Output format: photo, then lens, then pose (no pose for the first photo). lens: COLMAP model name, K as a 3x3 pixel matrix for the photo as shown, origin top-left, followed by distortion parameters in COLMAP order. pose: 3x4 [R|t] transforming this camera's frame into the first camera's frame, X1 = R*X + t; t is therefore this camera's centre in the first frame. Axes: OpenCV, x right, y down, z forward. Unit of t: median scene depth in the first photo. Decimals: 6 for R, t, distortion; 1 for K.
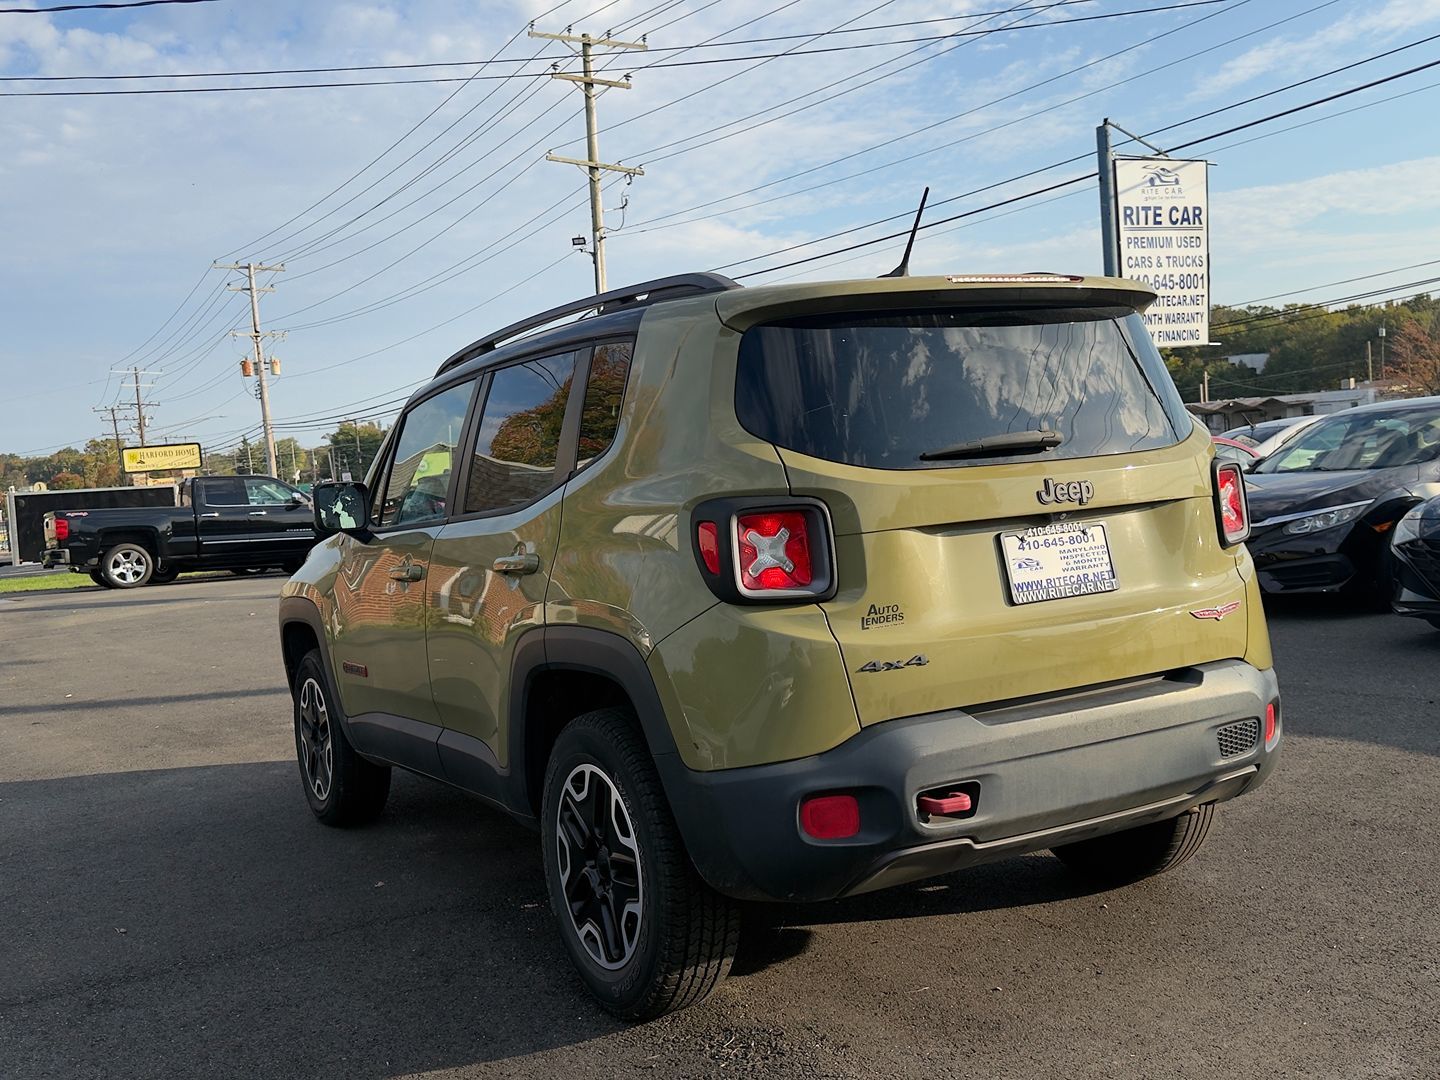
lens RADIAL K [[1390.6, 0, 697.1], [0, 1390.6, 535.8], [0, 0, 1]] dist [0.150910, -0.334208]
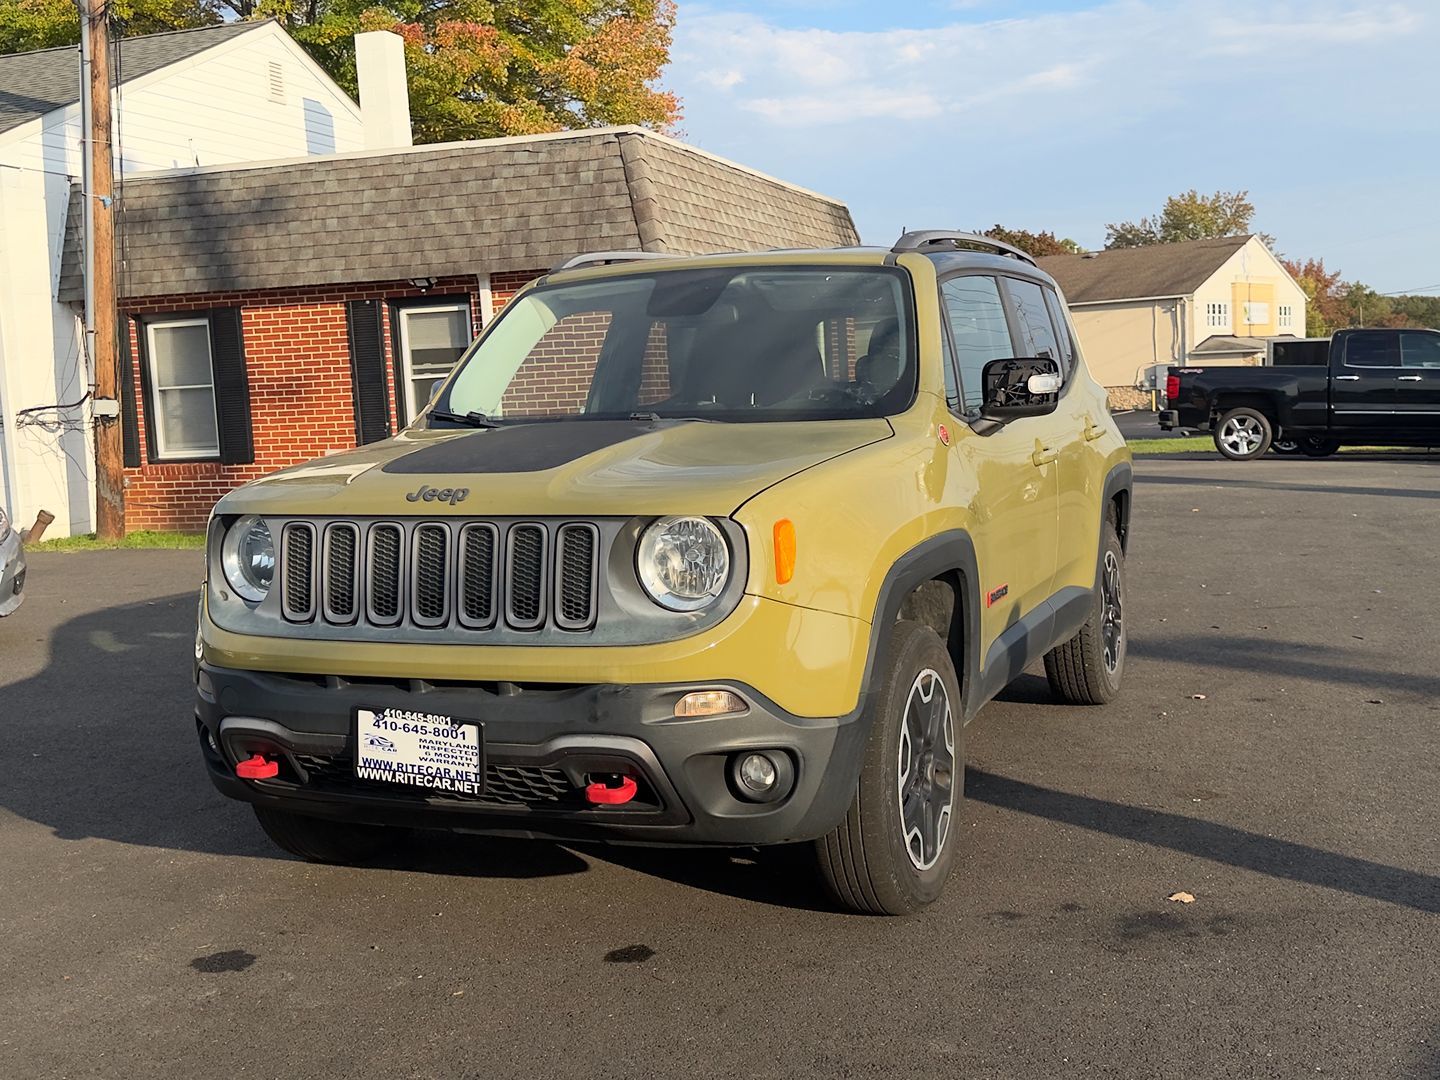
lens RADIAL K [[1581.9, 0, 720.0], [0, 1581.9, 540.0], [0, 0, 1]] dist [0.212850, -0.492981]
pose [[0.648523, 0.121945, -0.751364, 0.886832], [-0.049381, 0.991745, 0.118336, -0.100771], [0.759592, -0.039640, 0.649191, 0.898672]]
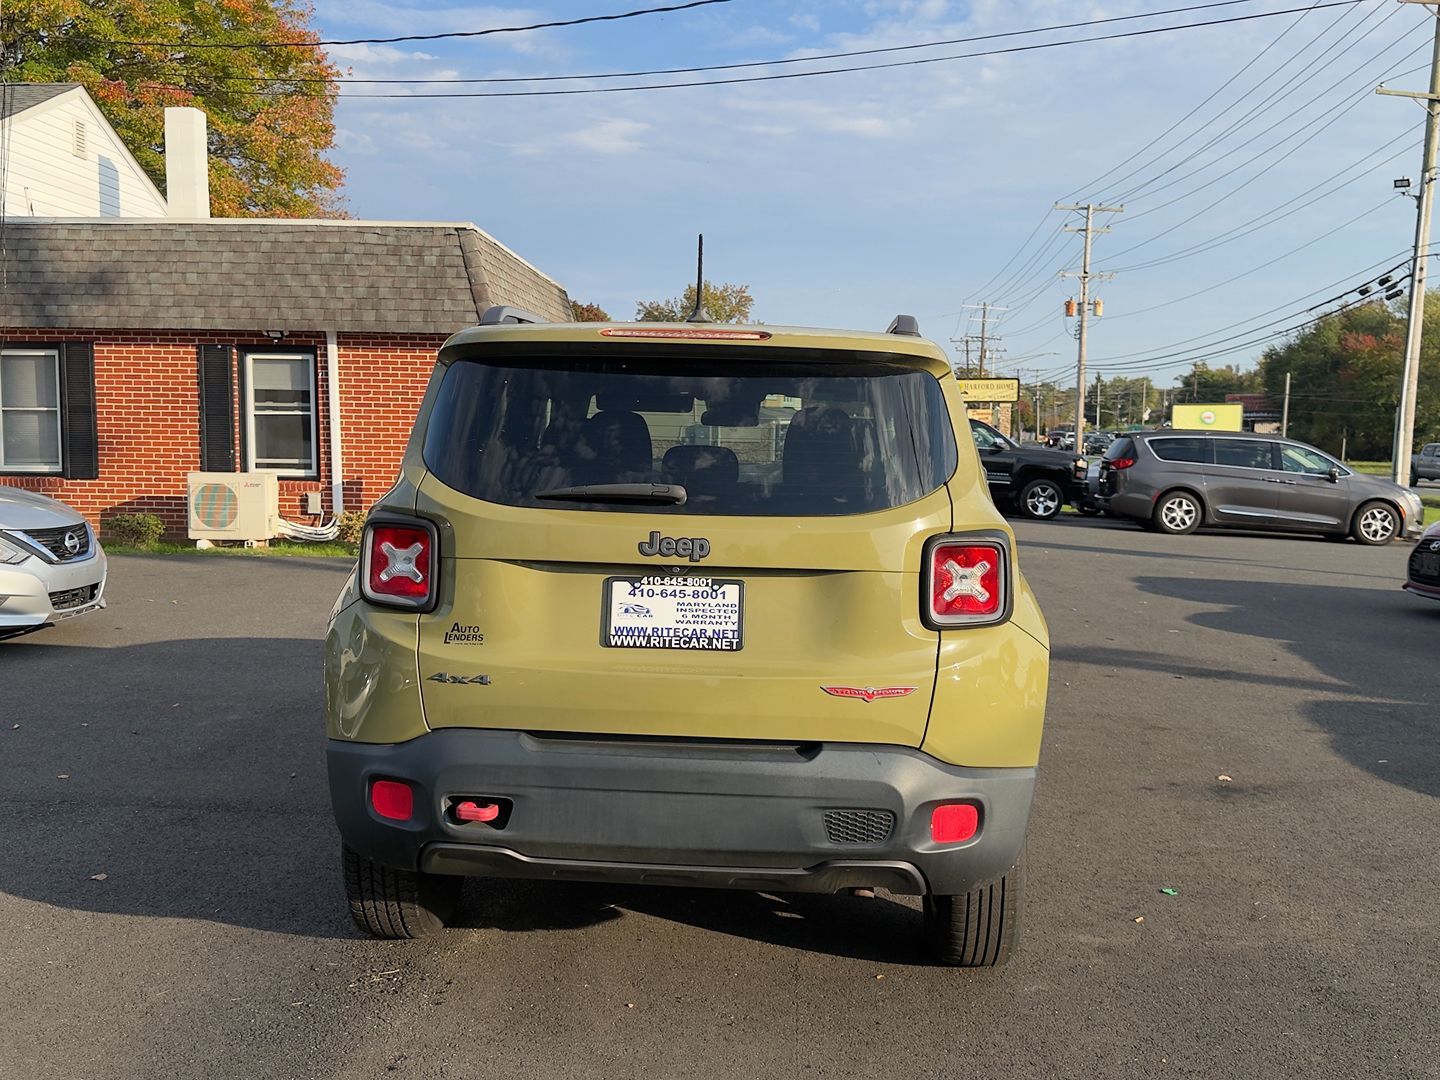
lens RADIAL K [[1390.6, 0, 697.1], [0, 1390.6, 535.8], [0, 0, 1]] dist [0.150910, -0.334208]
pose [[0.832121, 0.135566, -0.537770, 0.663218], [-0.112182, 0.990764, 0.076176, -0.095653], [0.543130, -0.003059, 0.839643, 0.123757]]
